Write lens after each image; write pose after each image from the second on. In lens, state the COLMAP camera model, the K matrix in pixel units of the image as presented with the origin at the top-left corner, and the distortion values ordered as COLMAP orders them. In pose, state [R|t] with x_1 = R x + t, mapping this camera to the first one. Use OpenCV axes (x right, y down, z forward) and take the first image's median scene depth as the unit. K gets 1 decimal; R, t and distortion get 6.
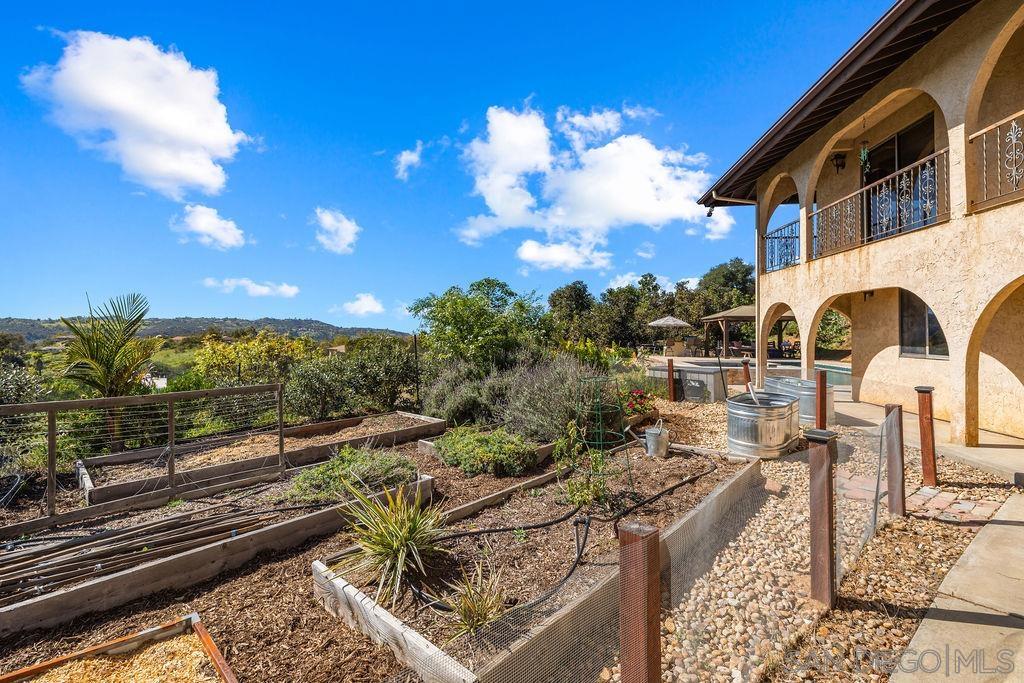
lens RADIAL K [[433.9, 0, 512.4], [0, 433.9, 332.4], [0, 0, 1]] dist [0.002382, -0.000411]
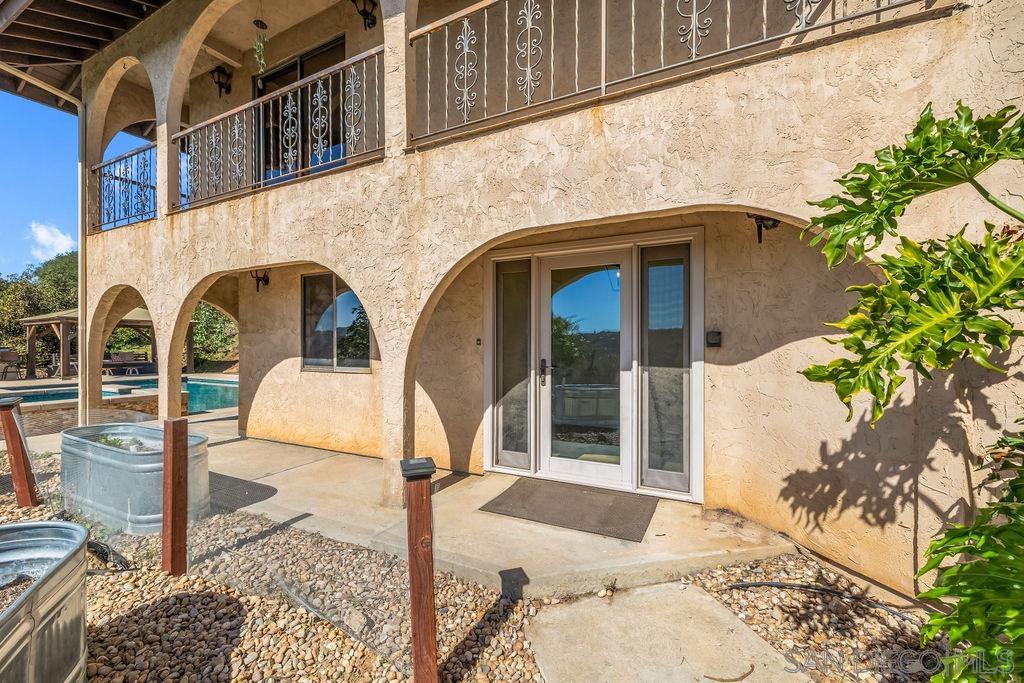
lens RADIAL K [[433.9, 0, 510.3], [0, 433.9, 340.8], [0, 0, 1]] dist [0.002382, -0.000411]
pose [[0.338864, 0.006397, 0.940813, 0.235718], [-0.001622, 0.999979, -0.006215, 0.007268], [-0.940834, 0.000580, 0.338868, 0.305916]]
